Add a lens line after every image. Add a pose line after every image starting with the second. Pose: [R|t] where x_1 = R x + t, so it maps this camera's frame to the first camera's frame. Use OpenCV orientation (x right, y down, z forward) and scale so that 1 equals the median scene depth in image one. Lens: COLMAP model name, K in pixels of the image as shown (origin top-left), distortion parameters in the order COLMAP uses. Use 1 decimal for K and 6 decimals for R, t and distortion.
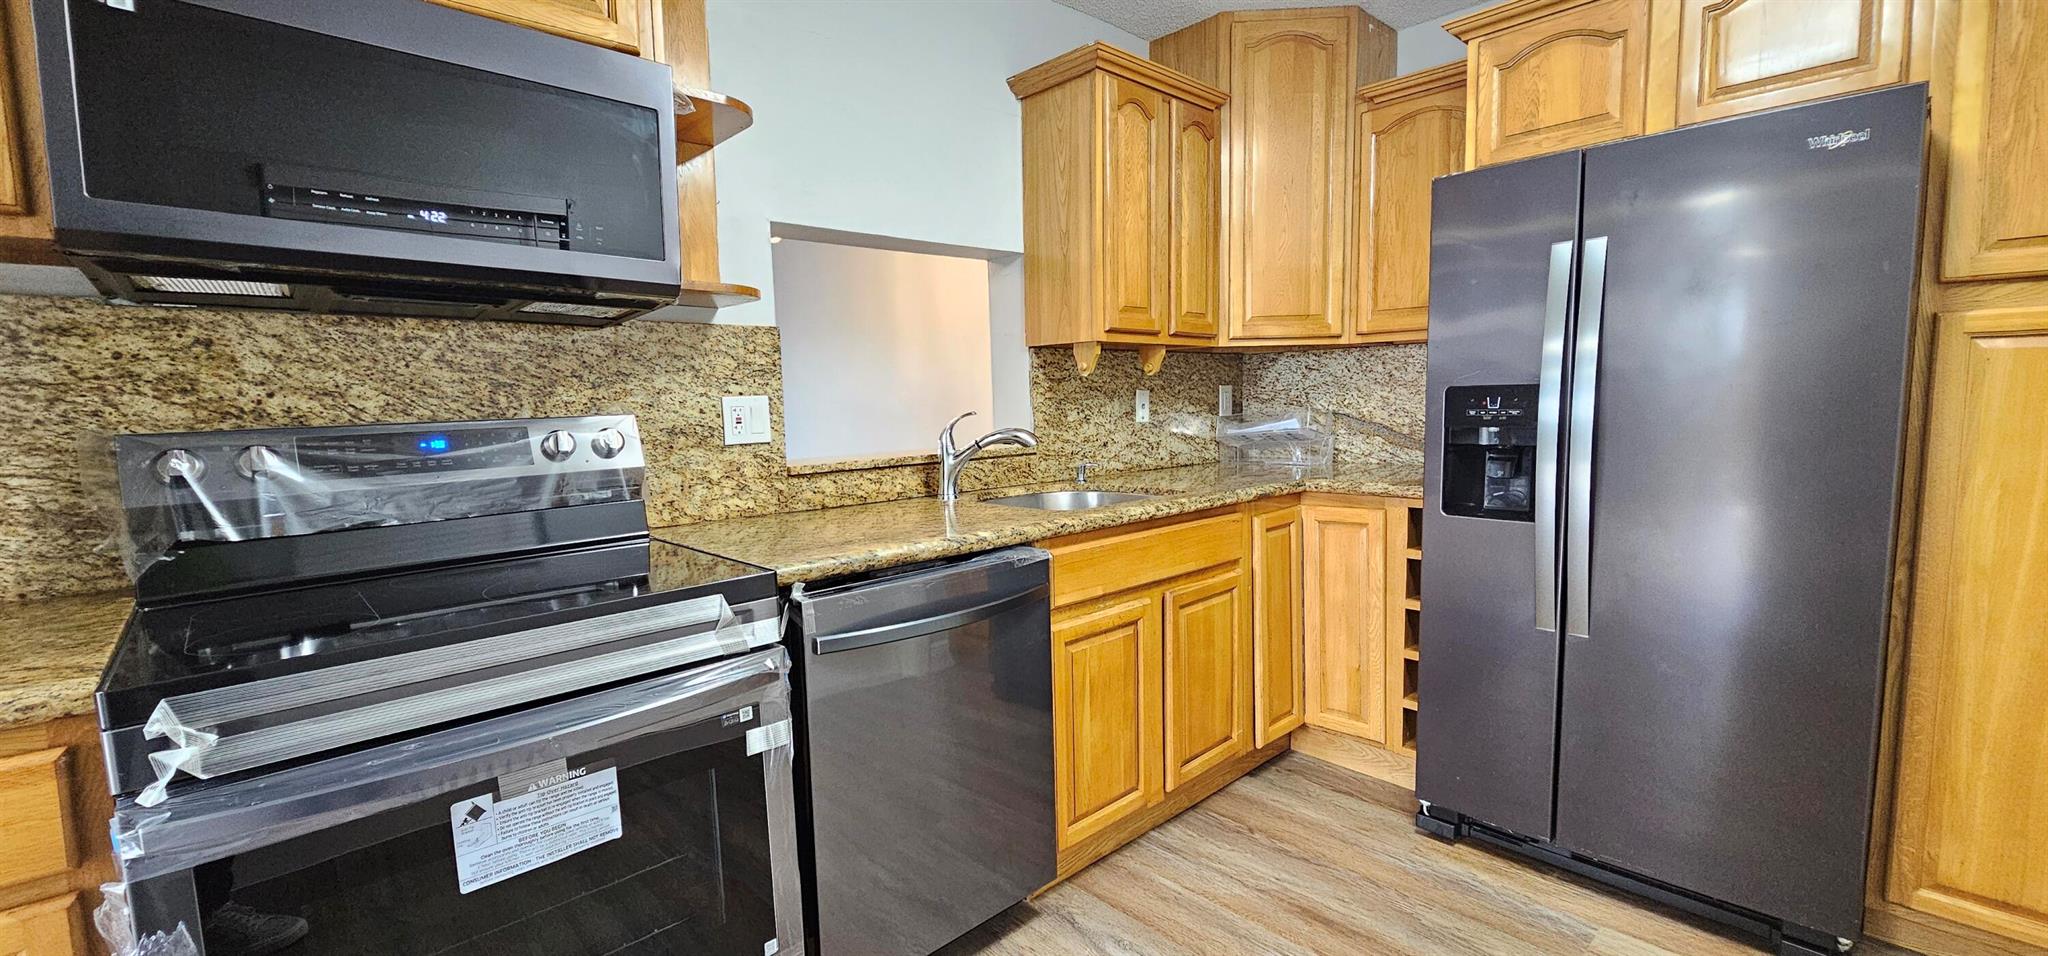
lens RADIAL K [[840.2, 0, 1012.2], [0, 840.2, 483.5], [0, 0, 1]] dist [0.000217, -0.000716]
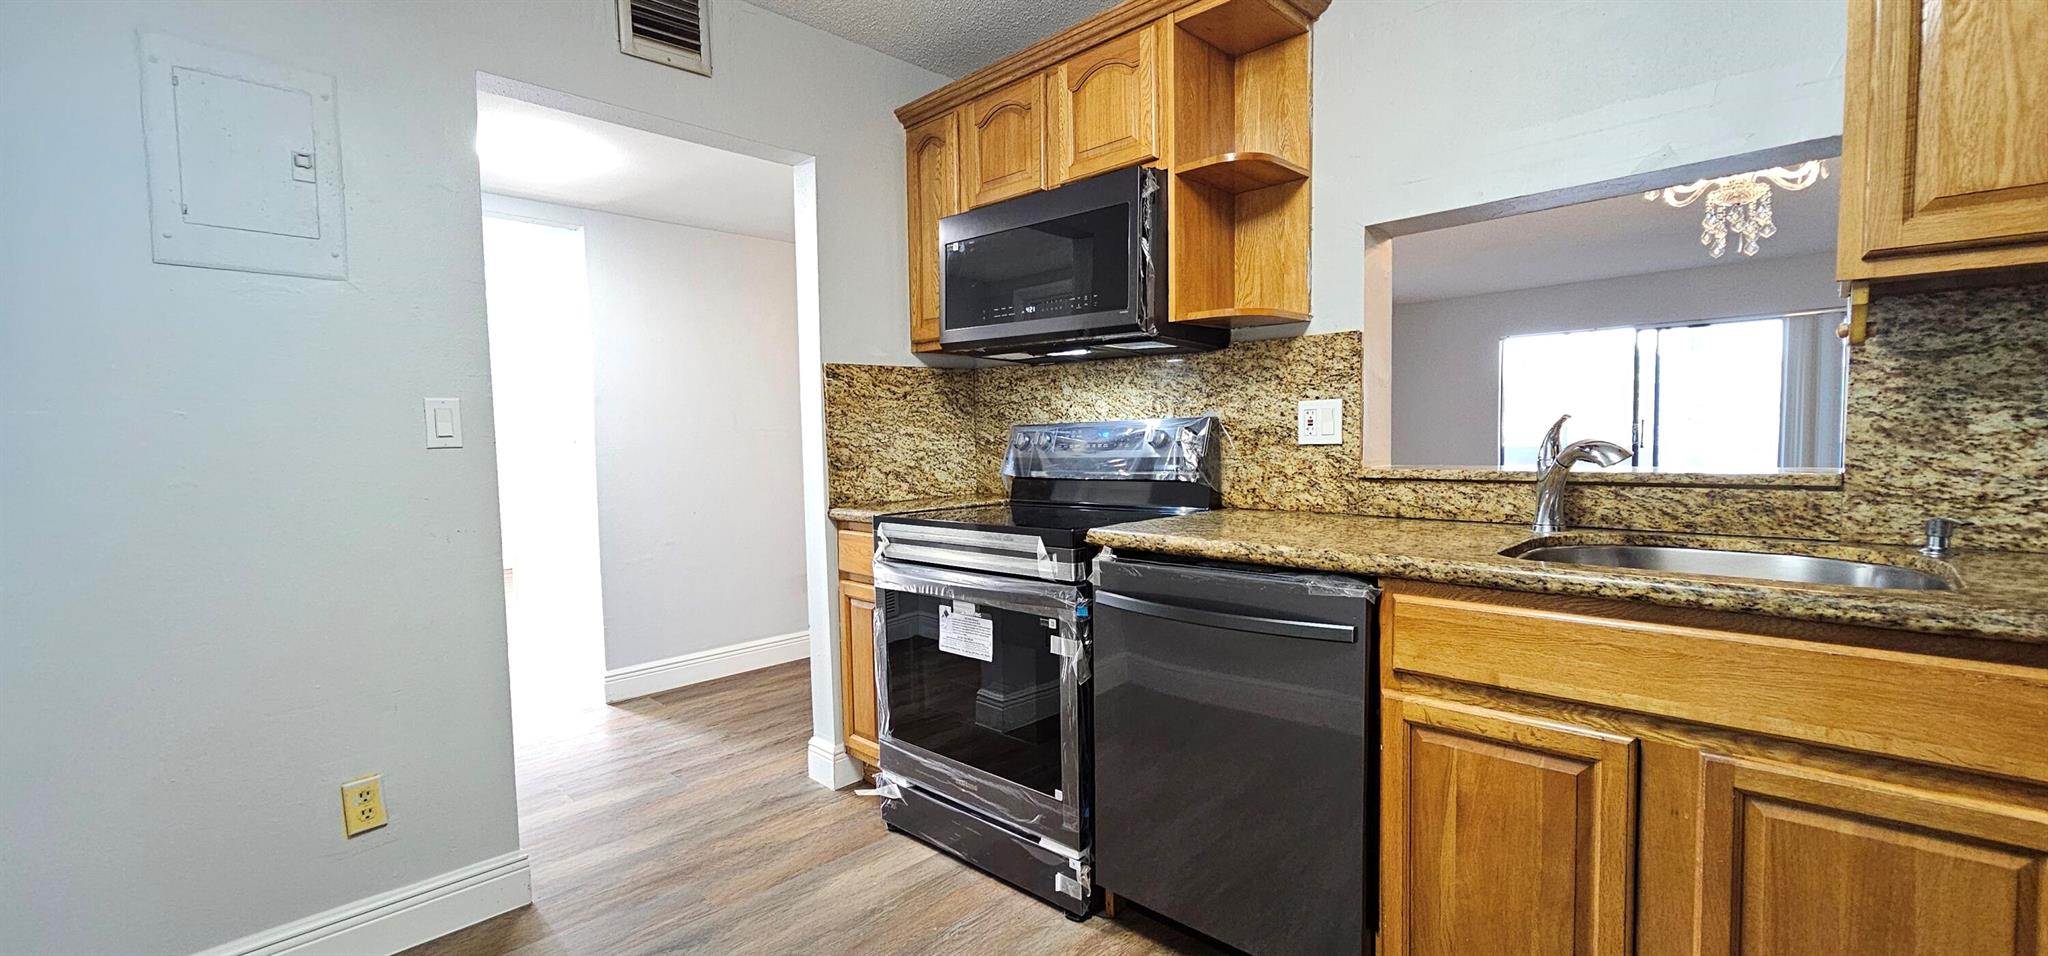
lens RADIAL K [[840.2, 0, 1012.2], [0, 840.2, 483.5], [0, 0, 1]] dist [0.000217, -0.000716]
pose [[0.048944, 0.083177, -0.995332, 0.730815], [-0.081204, 0.993559, 0.079036, -0.050125], [0.995495, 0.076957, 0.055383, 0.549039]]
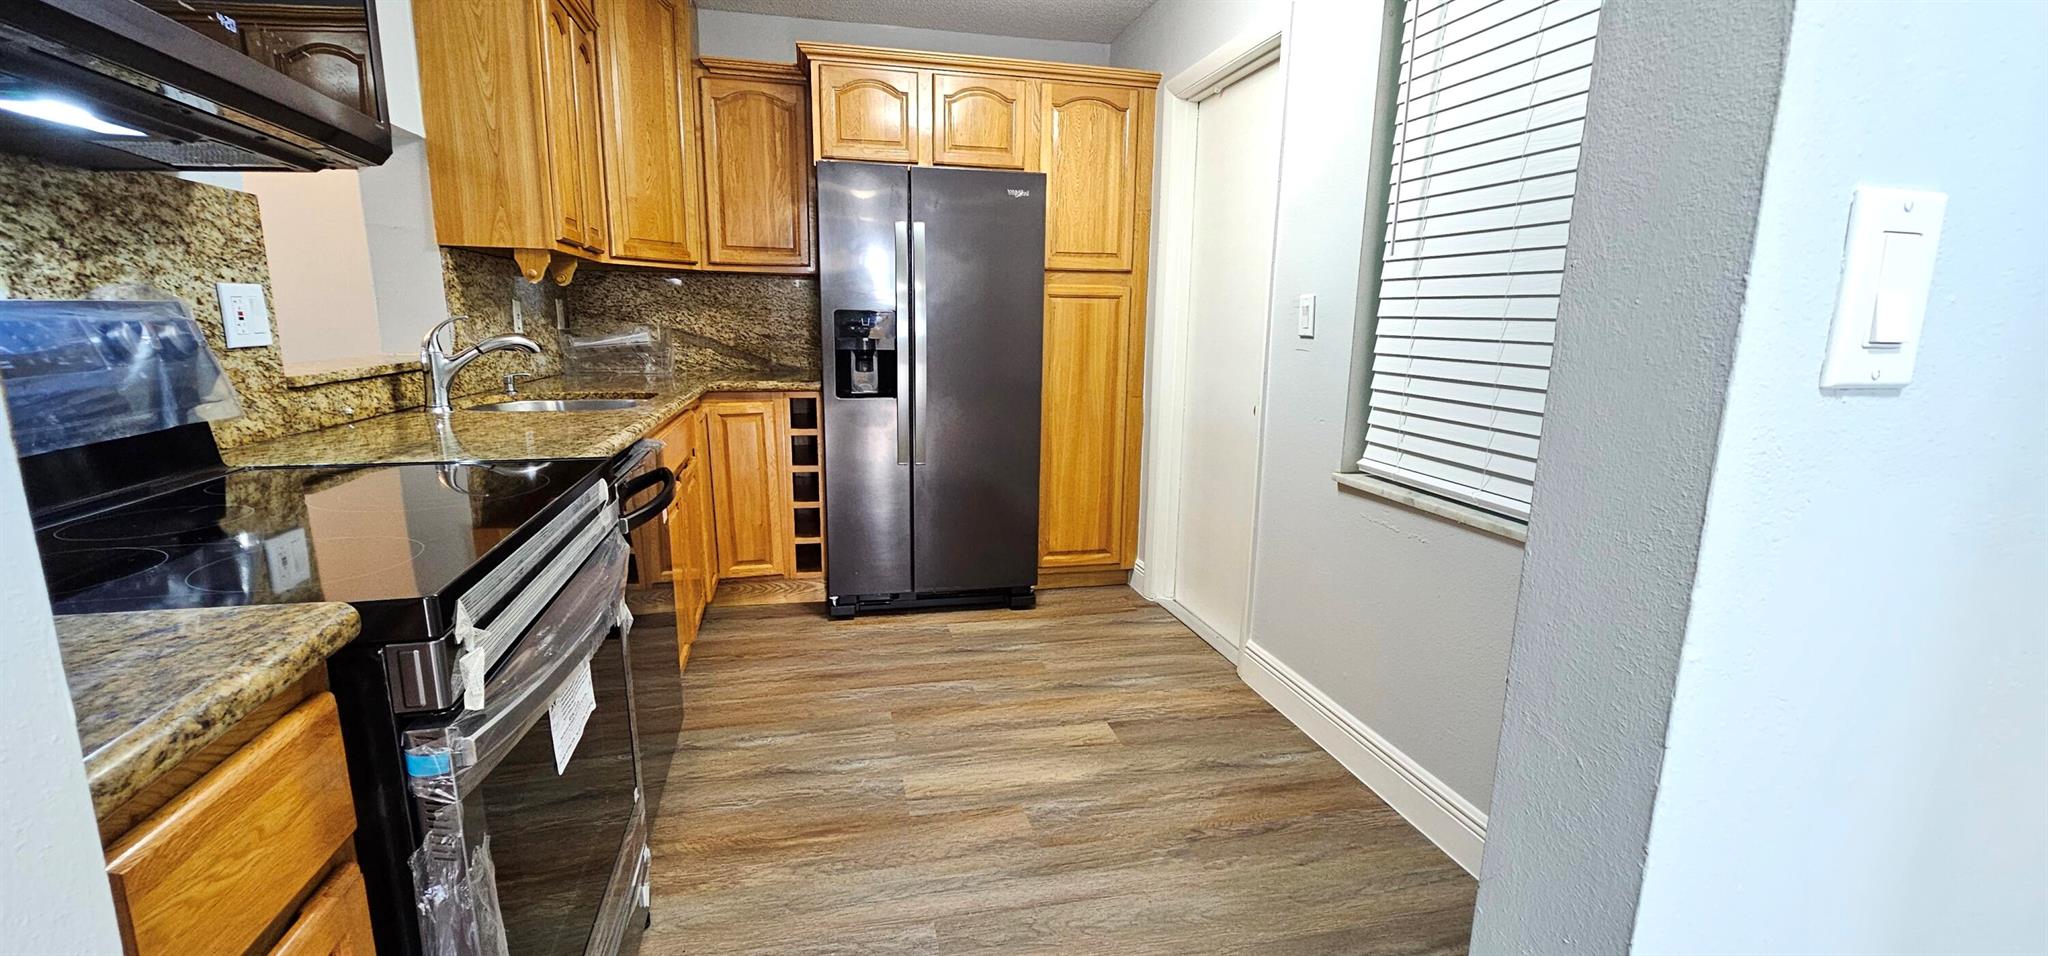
lens RADIAL K [[840.2, 0, 1012.2], [0, 840.2, 483.5], [0, 0, 1]] dist [0.000217, -0.000716]
pose [[0.490294, -0.135748, 0.860921, -0.645945], [0.060376, 0.990713, 0.121829, 0.025013], [-0.869463, -0.007753, 0.493937, 0.010915]]
